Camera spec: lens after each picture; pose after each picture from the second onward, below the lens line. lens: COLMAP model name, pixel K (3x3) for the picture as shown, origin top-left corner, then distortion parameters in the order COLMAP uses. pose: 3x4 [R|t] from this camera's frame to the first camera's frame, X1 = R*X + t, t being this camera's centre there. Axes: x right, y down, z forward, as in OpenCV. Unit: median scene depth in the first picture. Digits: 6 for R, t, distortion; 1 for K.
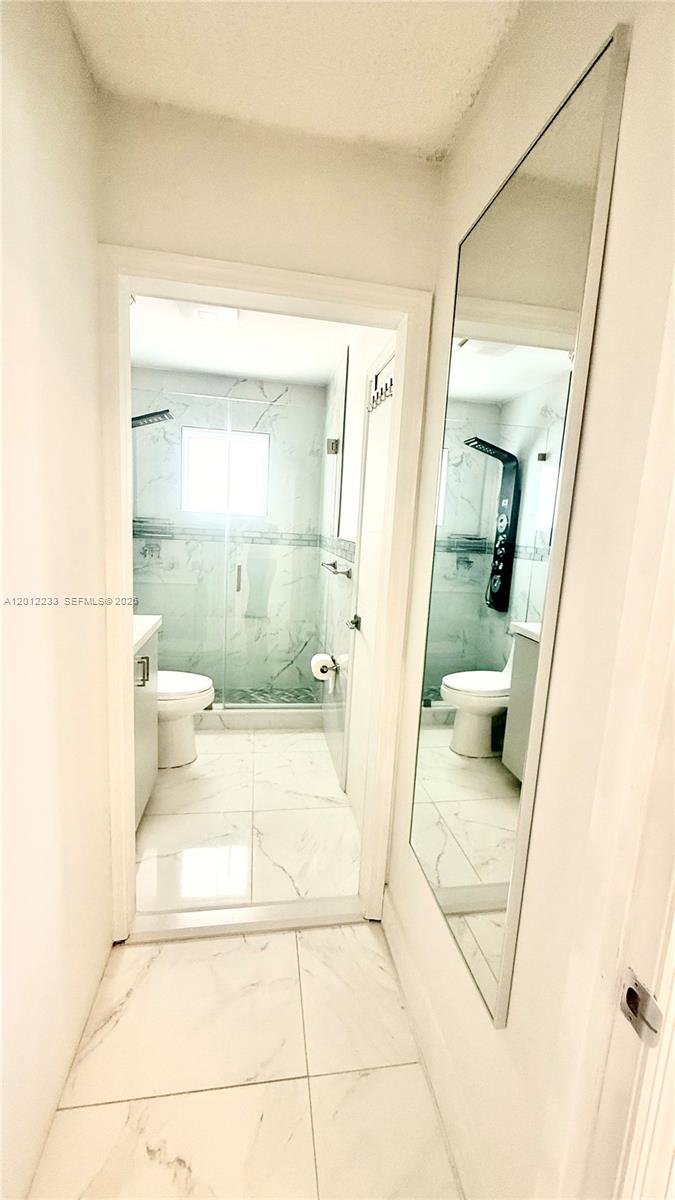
lens RADIAL K [[493.7, 0, 338.1], [0, 493.7, 602.5], [0, 0, 1]] dist [-0.002489, -0.000197]
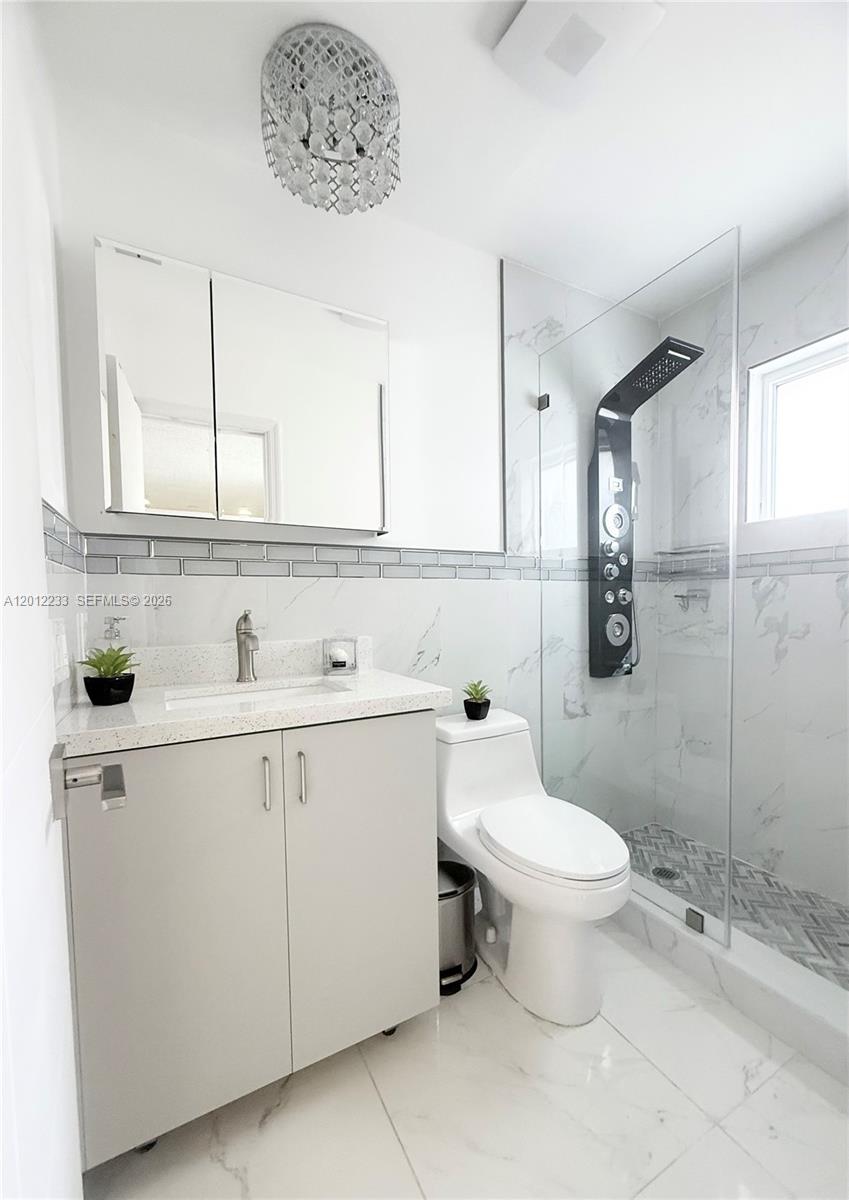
lens RADIAL K [[499.0, 0, 450.6], [0, 499.0, 631.5], [0, 0, 1]] dist [0.000300, -0.000490]
pose [[0.348792, -0.009376, -0.937153, 0.078372], [-0.115892, 0.991844, -0.053057, -0.002556], [0.930007, 0.127114, 0.344861, 0.516631]]
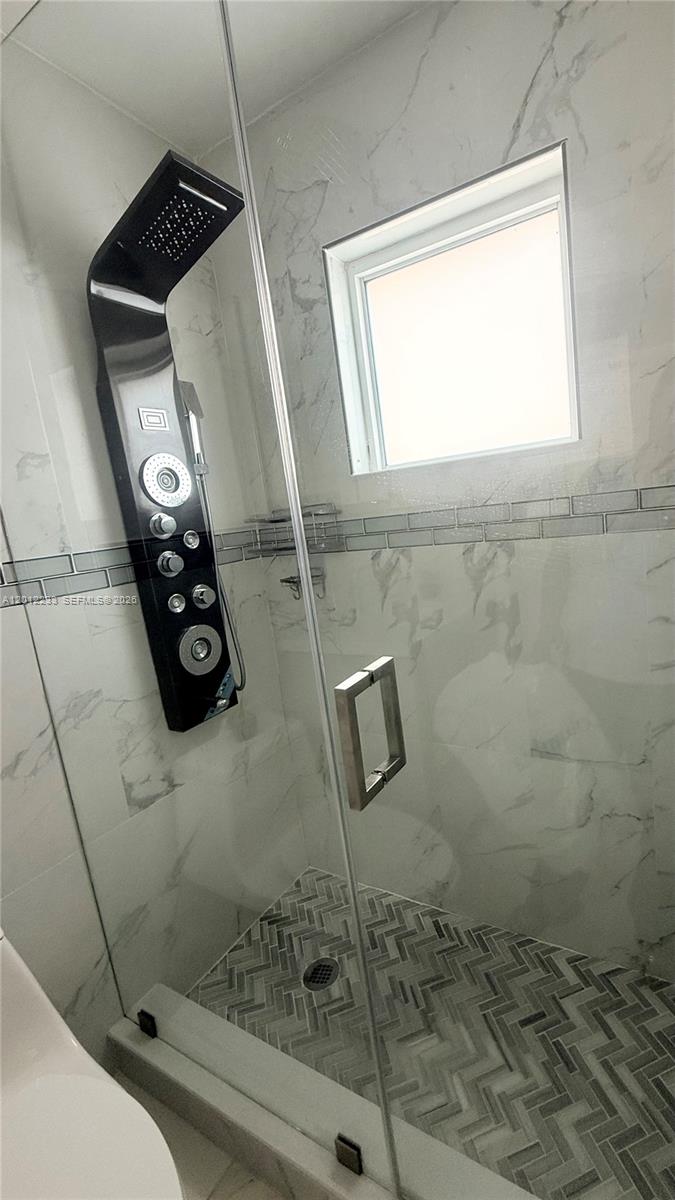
lens RADIAL K [[493.7, 0, 398.0], [0, 493.7, 585.5], [0, 0, 1]] dist [-0.002489, -0.000197]
pose [[0.770818, -0.043863, -0.635544, -0.044913], [0.056306, 0.998413, -0.000616, -0.095259], [0.634562, -0.035310, 0.772065, 0.703972]]
